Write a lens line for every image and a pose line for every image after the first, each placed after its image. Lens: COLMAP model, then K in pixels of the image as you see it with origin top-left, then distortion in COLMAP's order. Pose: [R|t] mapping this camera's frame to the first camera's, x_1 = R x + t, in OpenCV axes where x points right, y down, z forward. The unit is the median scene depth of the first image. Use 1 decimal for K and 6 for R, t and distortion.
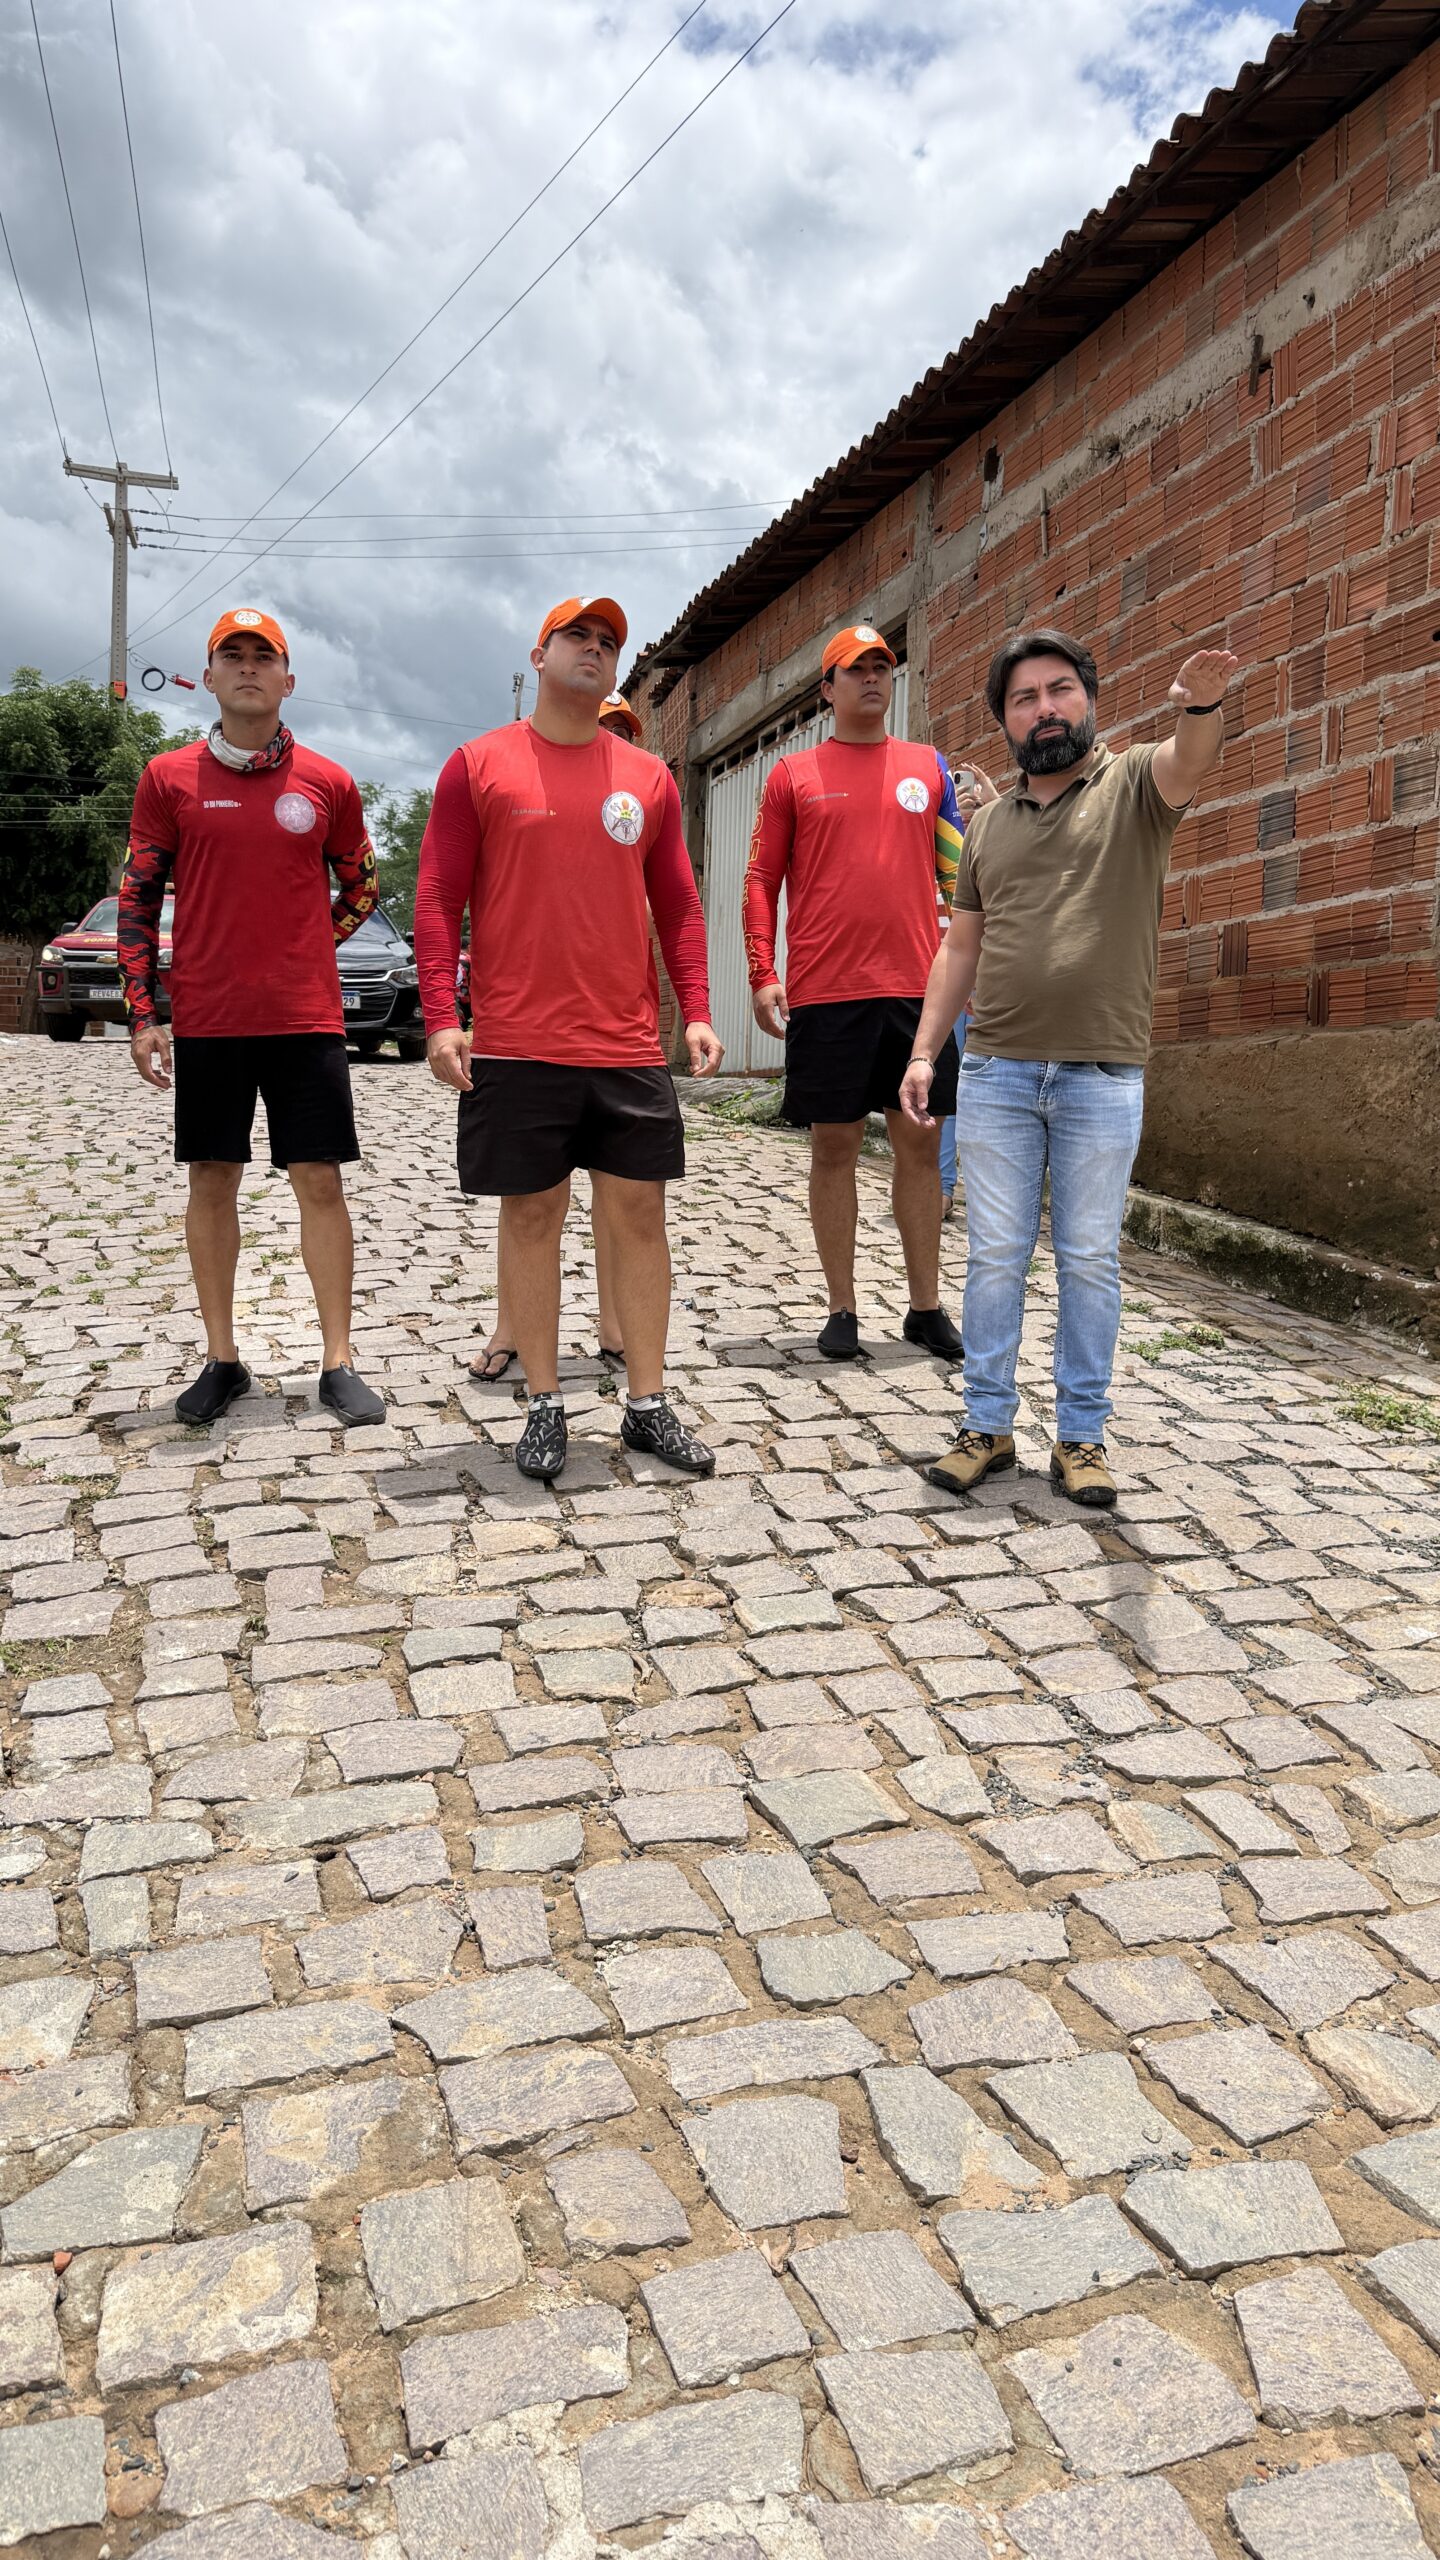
lens RADIAL K [[1809.7, 0, 716.2], [0, 1809.7, 1269.9], [0, 0, 1]] dist [0.186737, -0.408752]
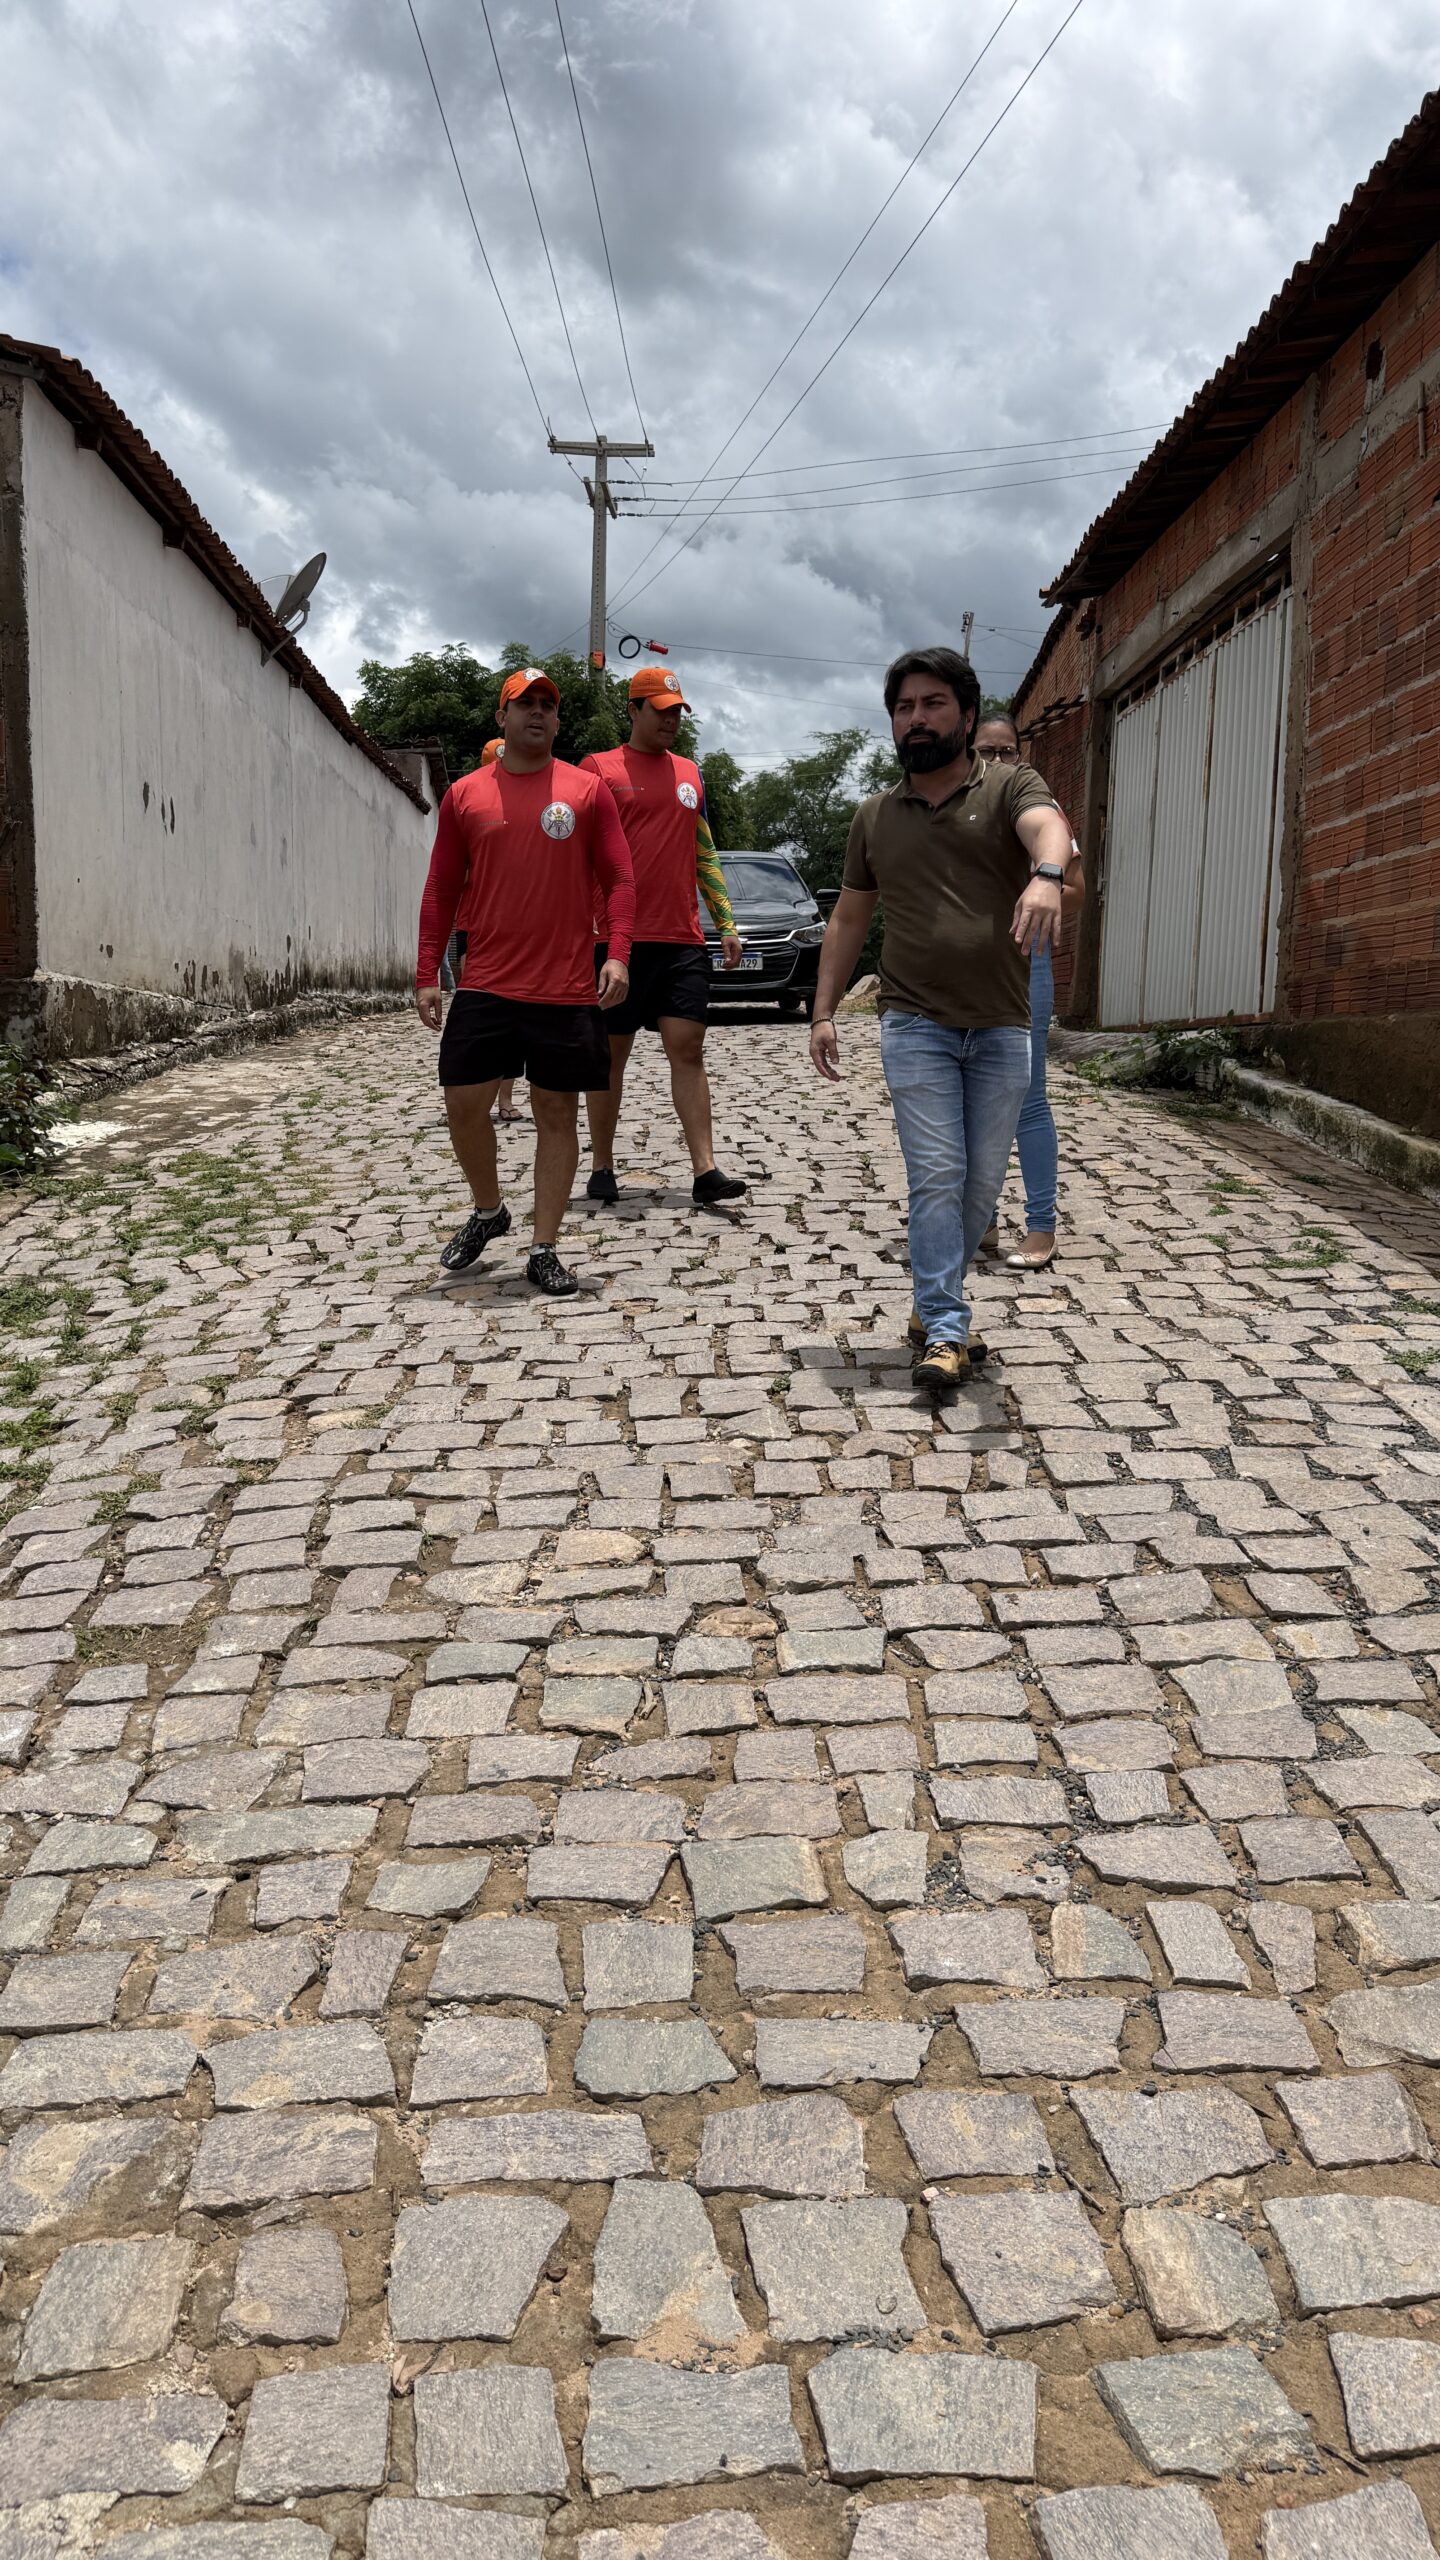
lens RADIAL K [[1811.1, 0, 723.1], [0, 1811.1, 1263.7], [0, 0, 1]] dist [0.183936, -0.402548]
pose [[0.962085, 0.018353, -0.272133, 0.244427], [-0.010271, 0.999464, 0.031093, -0.043957], [0.272557, -0.027119, 0.961757, 0.071503]]
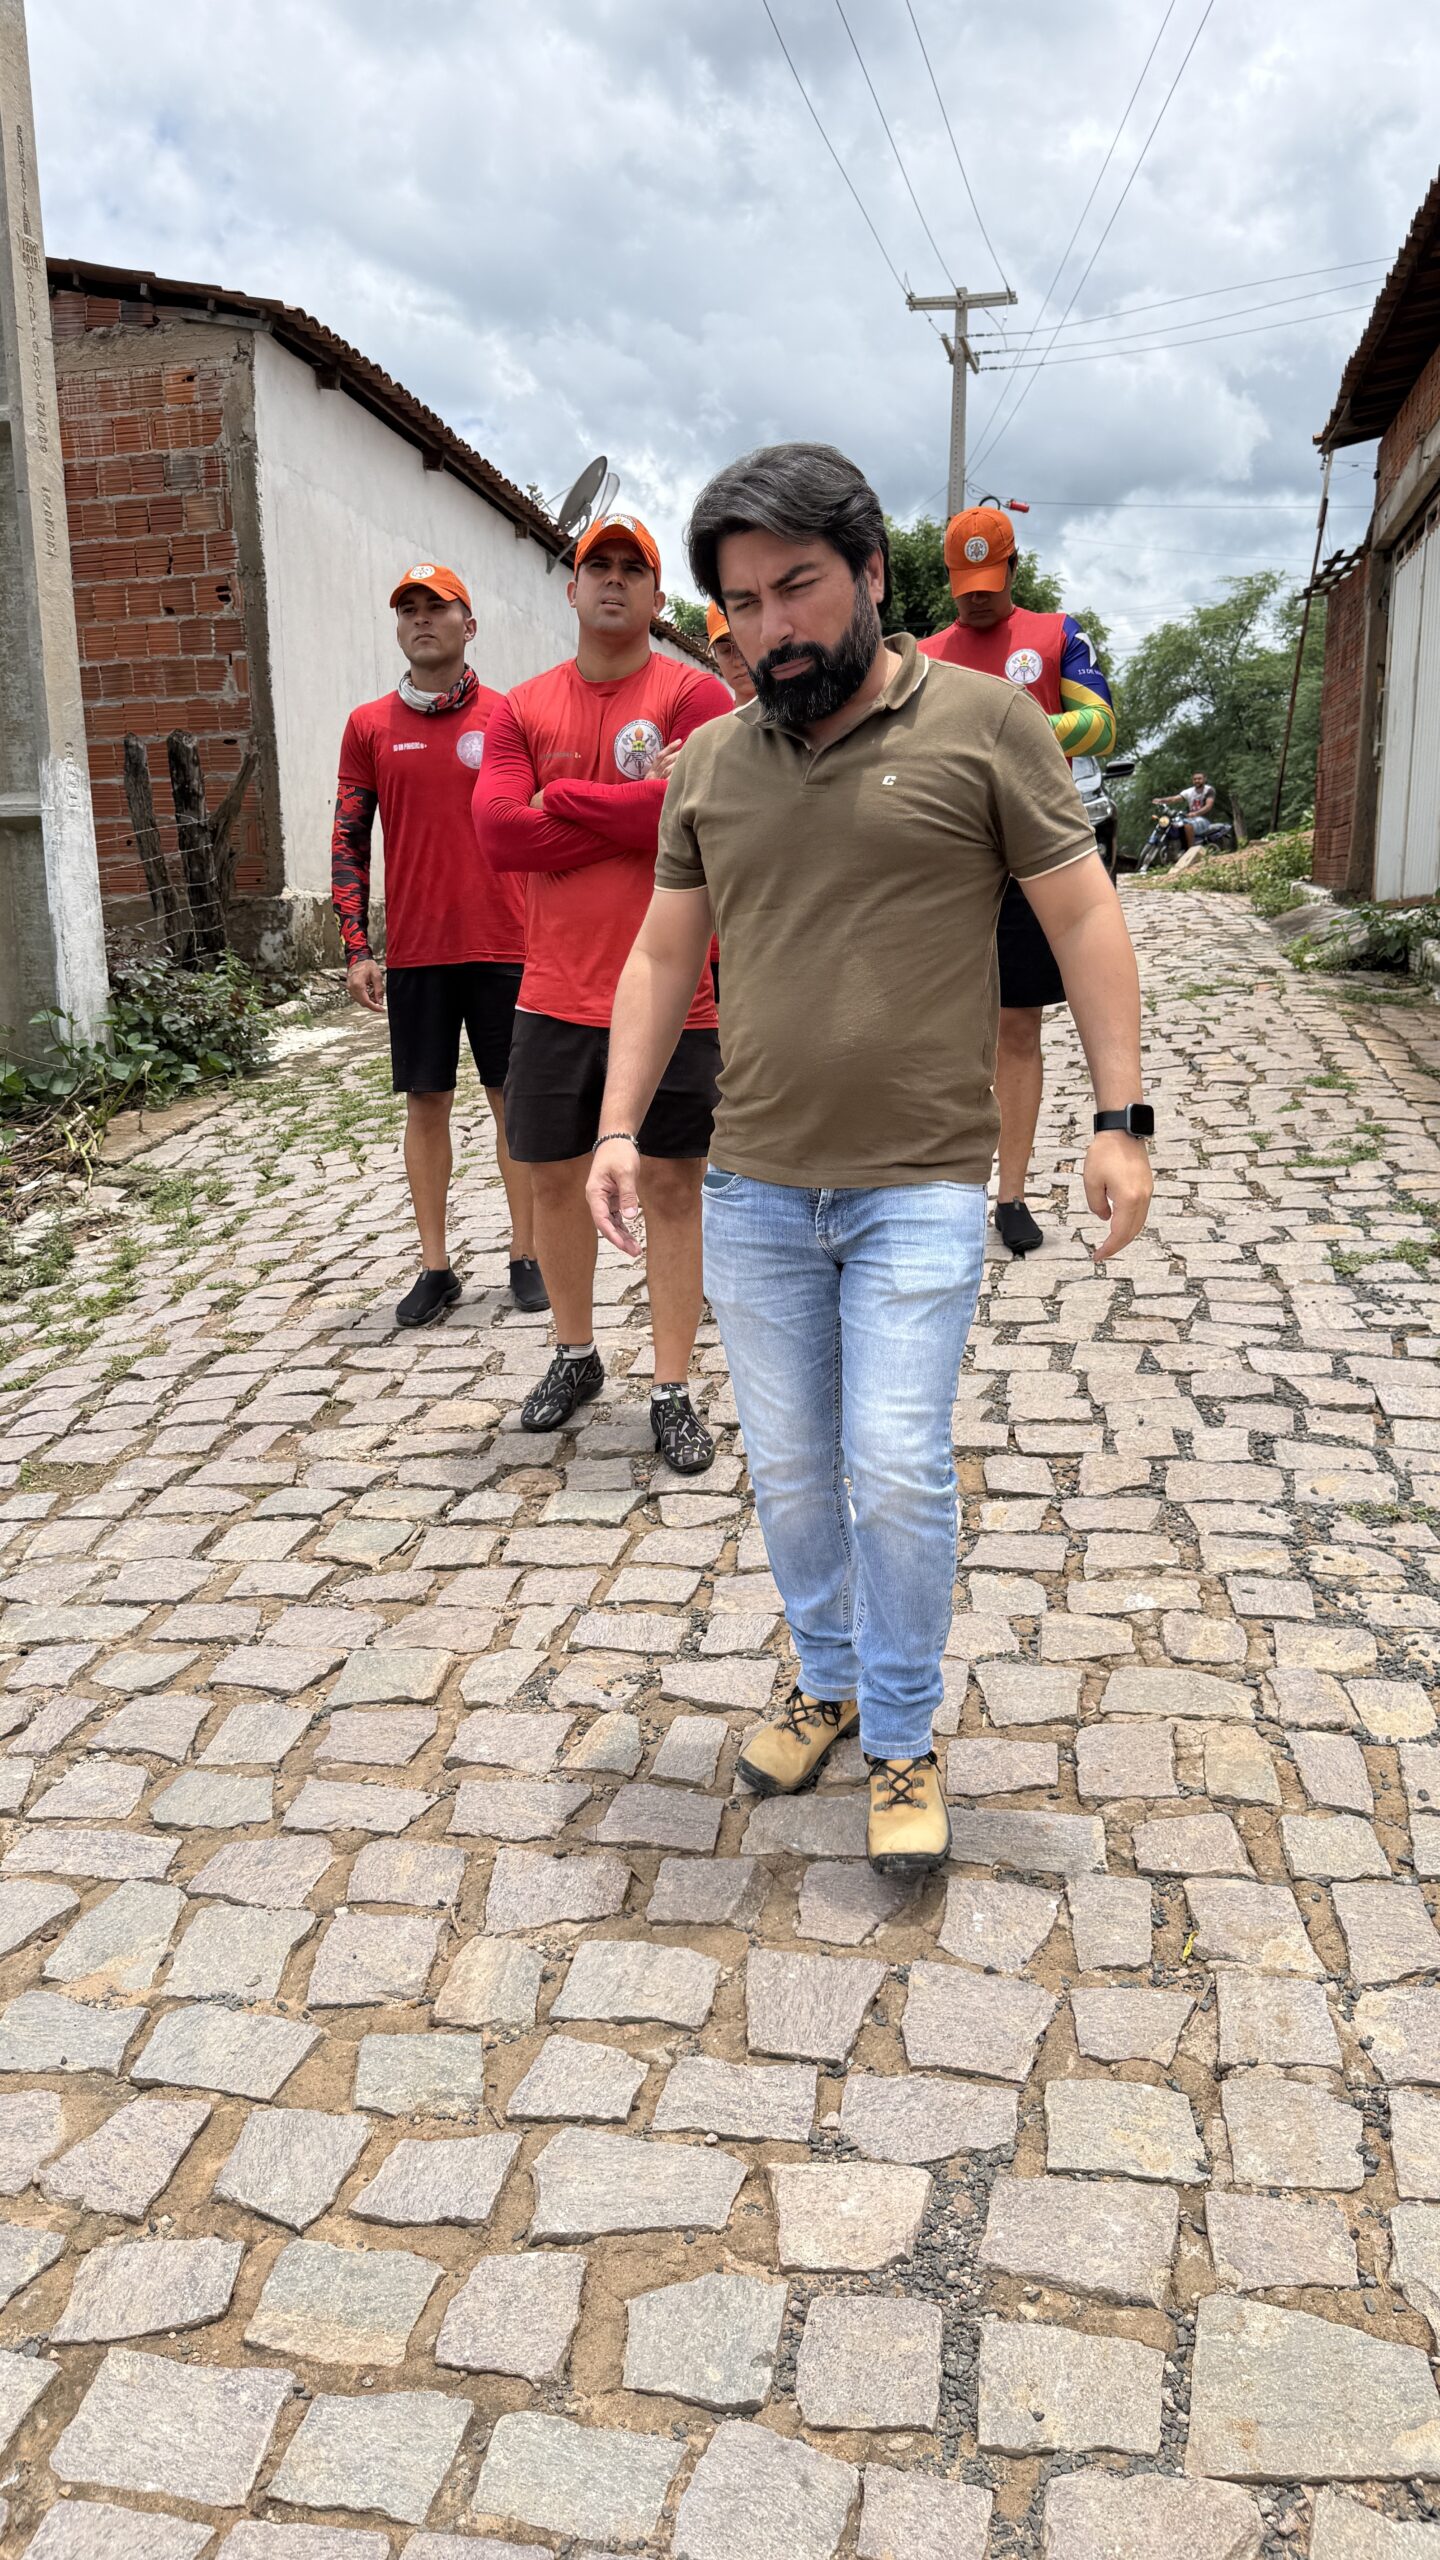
lens RADIAL K [[1837.6, 0, 728.2], [0, 1837.6, 1297.1], [0, 0, 1]] dist [0.189852, -0.444144]
pose [[0.871509, 0.057556, -0.486990, 0.653590], [-0.003139, 0.993723, 0.111828, -0.062892], [0.490369, -0.095930, 0.866219, 0.092276]]
